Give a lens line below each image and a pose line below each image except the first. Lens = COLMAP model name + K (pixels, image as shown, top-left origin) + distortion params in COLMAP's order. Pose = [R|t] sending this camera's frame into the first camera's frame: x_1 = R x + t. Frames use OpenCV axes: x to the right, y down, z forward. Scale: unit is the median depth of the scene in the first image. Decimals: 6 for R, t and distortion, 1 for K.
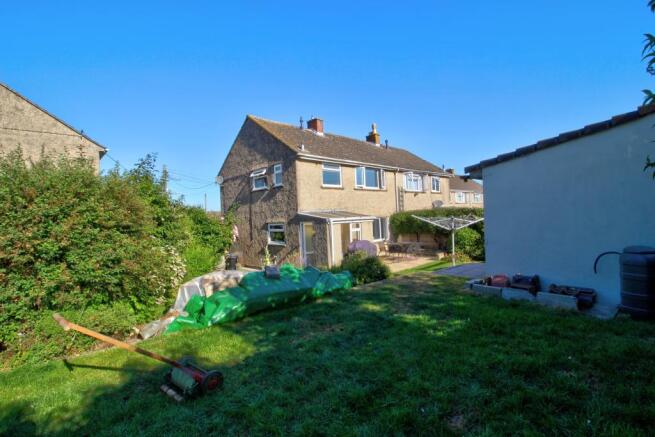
lens RADIAL K [[303.9, 0, 331.3], [0, 303.9, 213.5], [0, 0, 1]] dist [-0.000498, -0.011358]
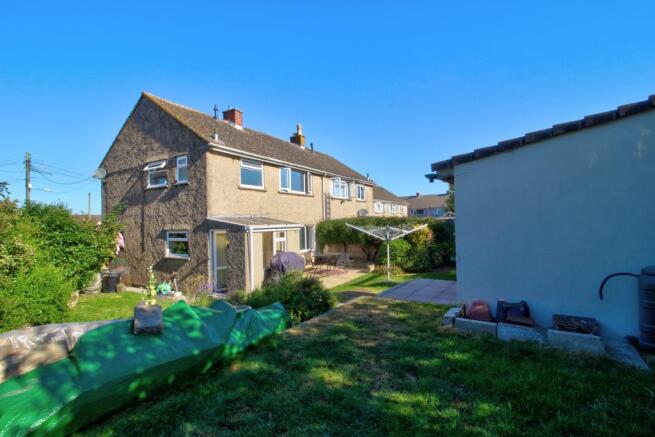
lens RADIAL K [[303.9, 0, 331.3], [0, 303.9, 213.5], [0, 0, 1]] dist [-0.000498, -0.011358]
pose [[0.963110, 0.026867, 0.267763, -0.010206], [-0.019801, 0.999382, -0.029055, 0.002826], [-0.268378, 0.022681, 0.963047, 0.143286]]
